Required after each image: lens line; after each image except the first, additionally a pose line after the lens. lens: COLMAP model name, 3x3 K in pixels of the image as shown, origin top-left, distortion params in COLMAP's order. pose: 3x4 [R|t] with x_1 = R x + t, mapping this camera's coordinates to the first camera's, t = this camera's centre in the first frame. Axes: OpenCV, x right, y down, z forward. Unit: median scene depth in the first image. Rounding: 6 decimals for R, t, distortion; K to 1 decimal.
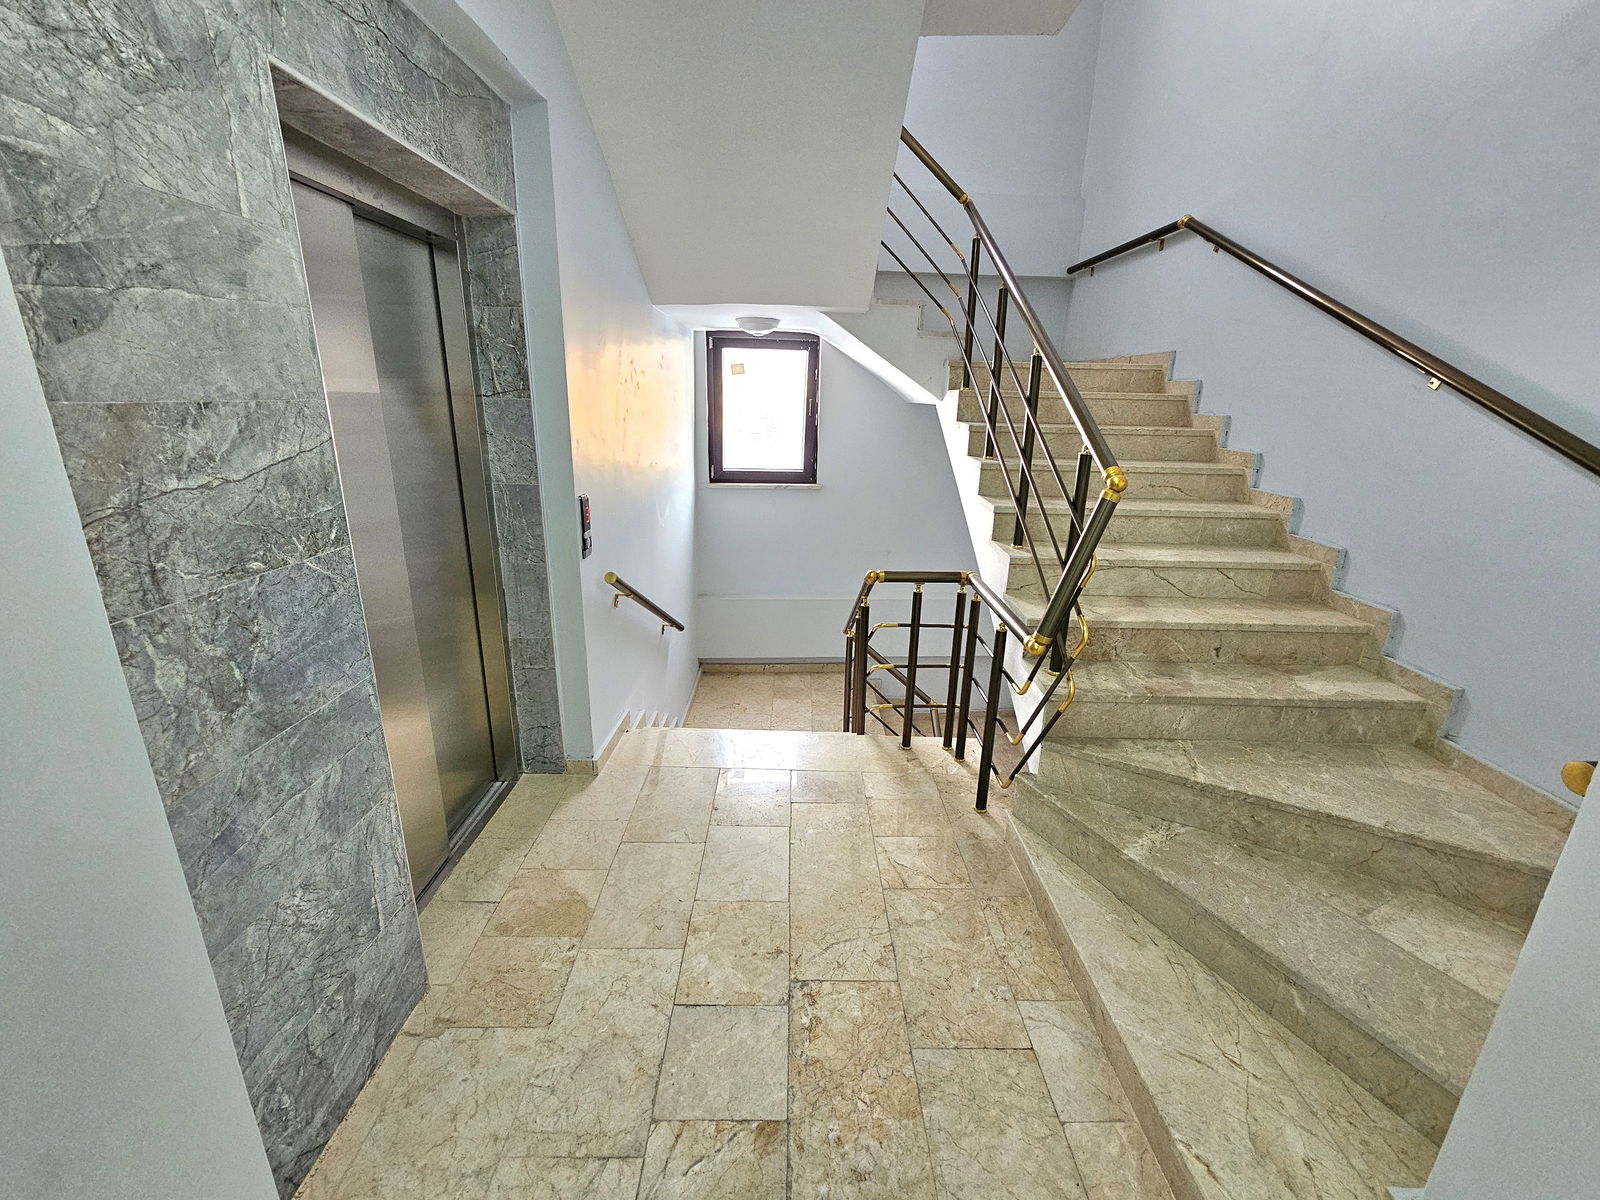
lens RADIAL K [[653.3, 0, 799.1], [0, 653.3, 598.8], [0, 0, 1]] dist [-0.002381, 0.001553]
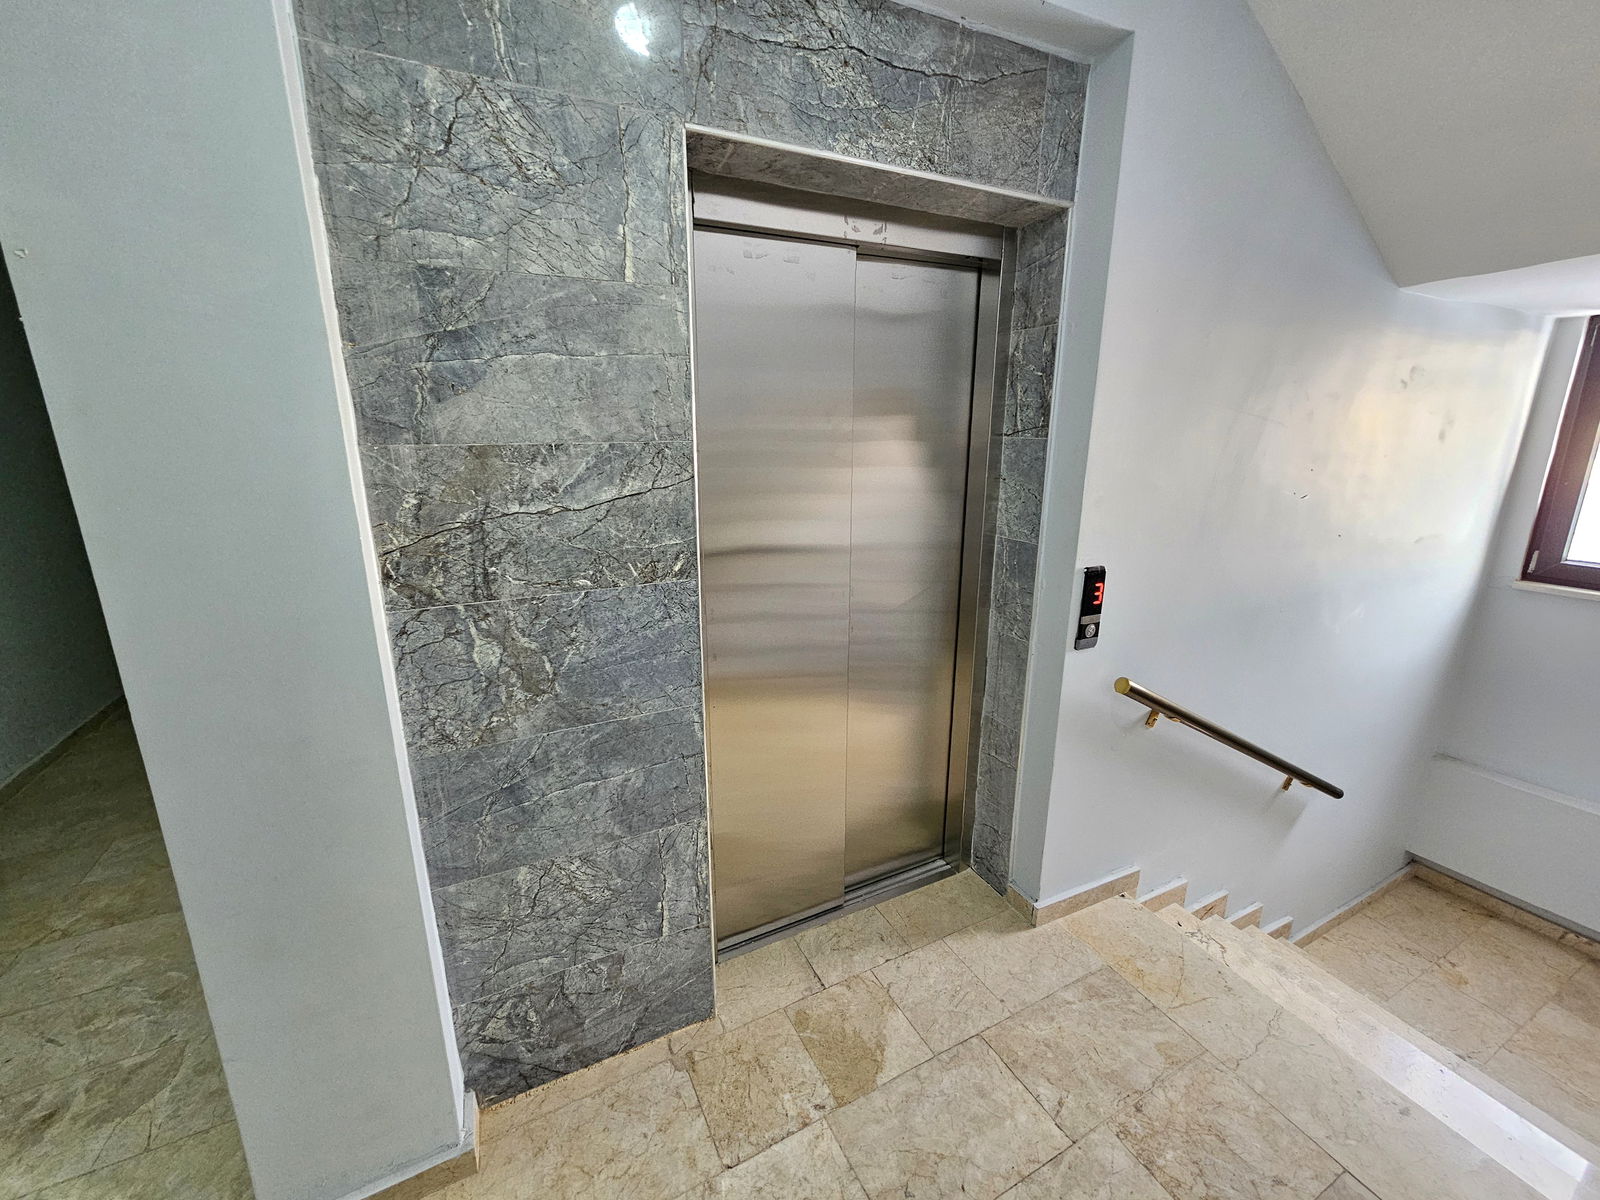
lens RADIAL K [[653.3, 0, 800.1], [0, 653.3, 589.9], [0, 0, 1]] dist [-0.002381, 0.001553]
pose [[0.444581, 0.204566, -0.872067, 0.327641], [-0.259139, 0.961314, 0.093391, -0.229640], [0.857435, 0.184467, 0.480393, 0.724358]]
